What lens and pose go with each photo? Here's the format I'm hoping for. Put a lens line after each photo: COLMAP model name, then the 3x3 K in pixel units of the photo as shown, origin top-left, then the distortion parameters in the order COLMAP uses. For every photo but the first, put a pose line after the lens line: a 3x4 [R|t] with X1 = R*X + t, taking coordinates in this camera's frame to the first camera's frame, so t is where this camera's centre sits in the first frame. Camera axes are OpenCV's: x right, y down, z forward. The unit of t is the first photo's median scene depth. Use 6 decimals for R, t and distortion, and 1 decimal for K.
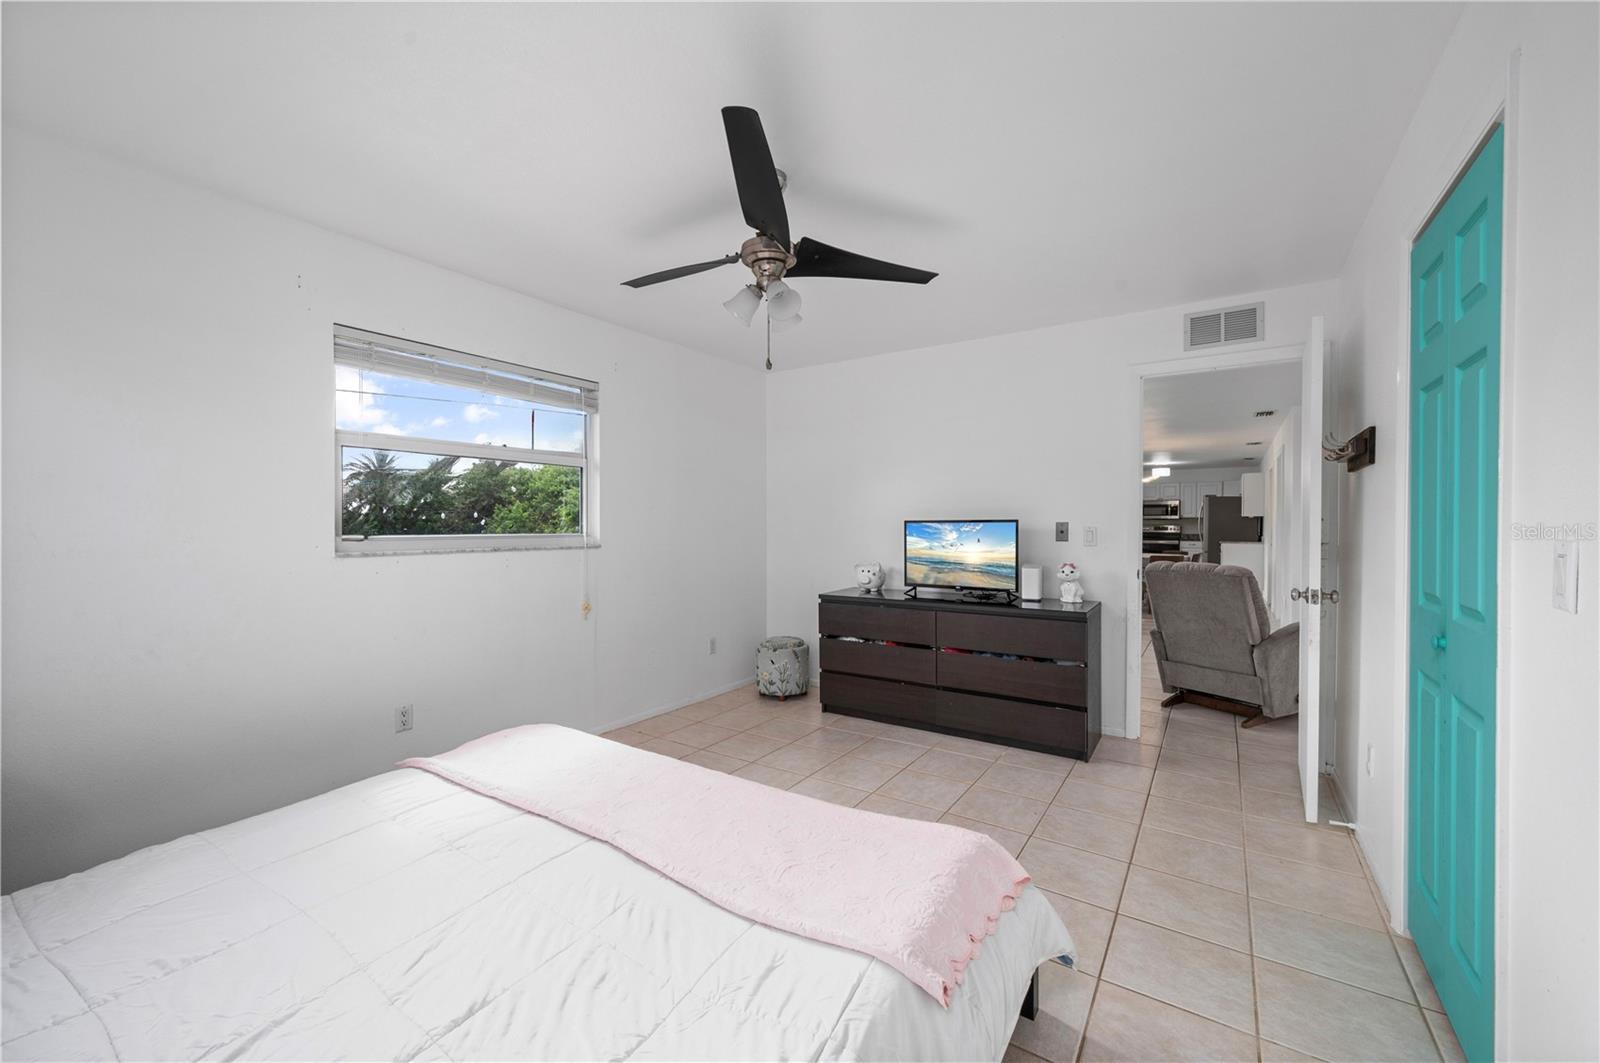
lens RADIAL K [[629.3, 0, 800.0], [0, 629.3, 531.5], [0, 0, 1]] dist [-0.000460, 0.000092]
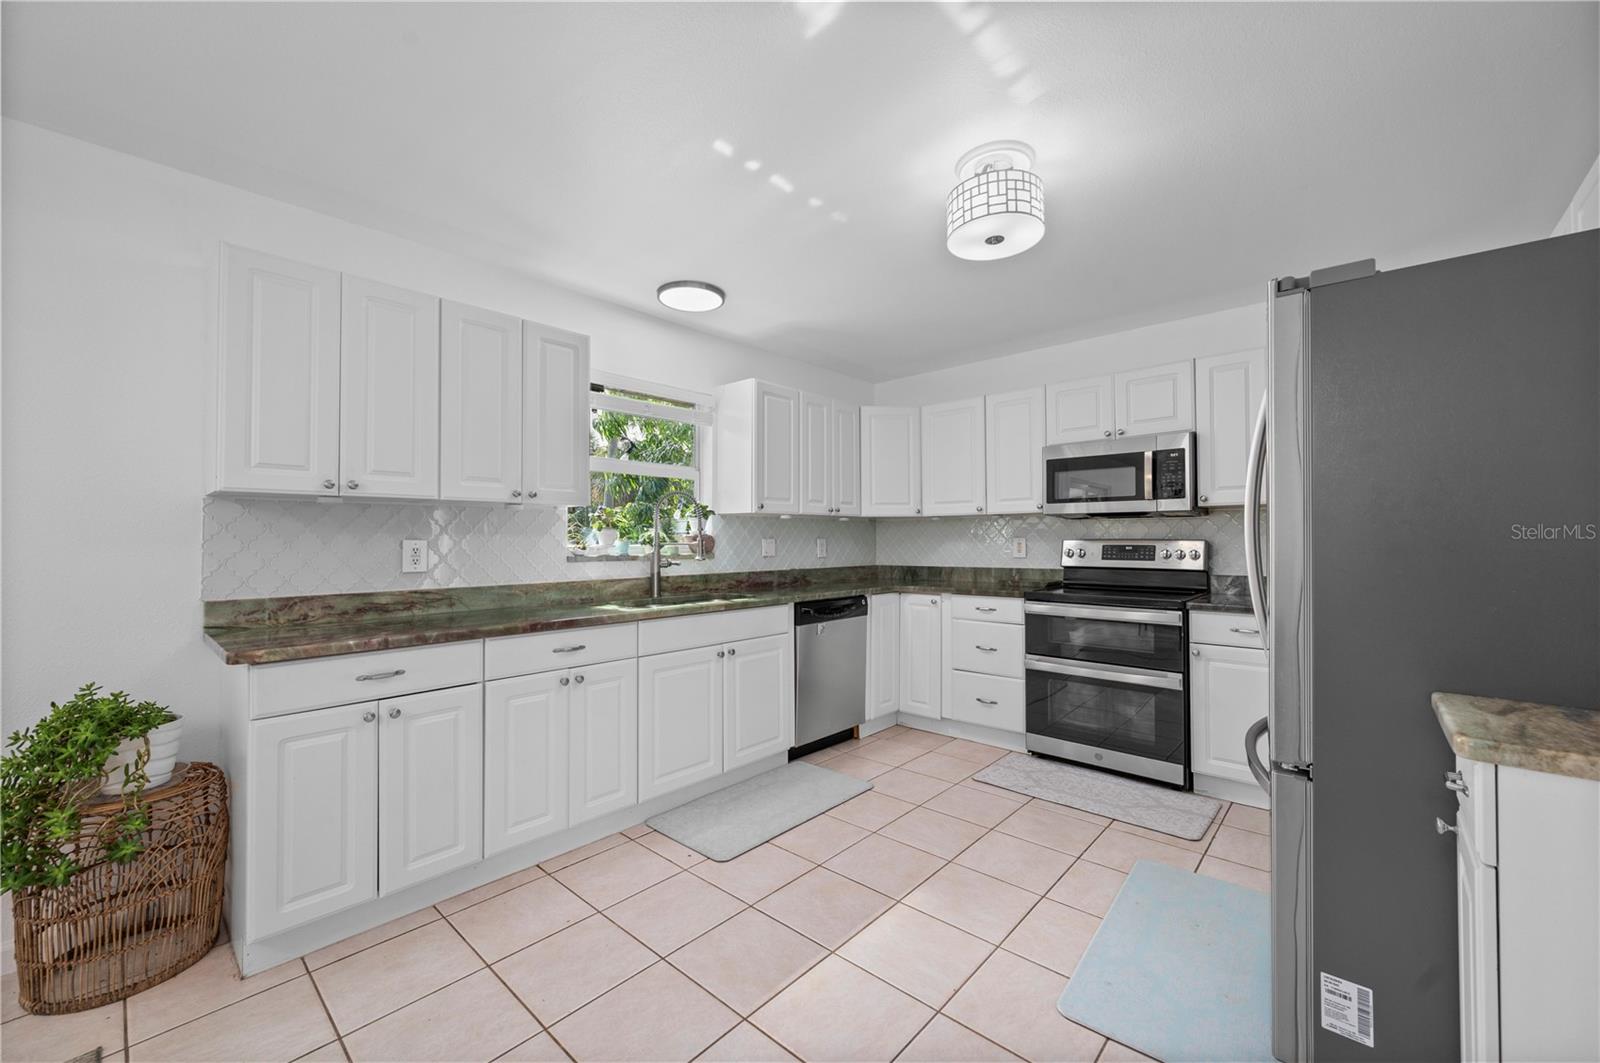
lens RADIAL K [[629.3, 0, 800.0], [0, 629.3, 531.5], [0, 0, 1]] dist [-0.000460, 0.000092]
pose [[0.989860, -0.006543, -0.141897, 0.546668], [0.002641, 0.999614, -0.027670, -0.007613], [0.142023, 0.027014, 0.989495, 0.832261]]
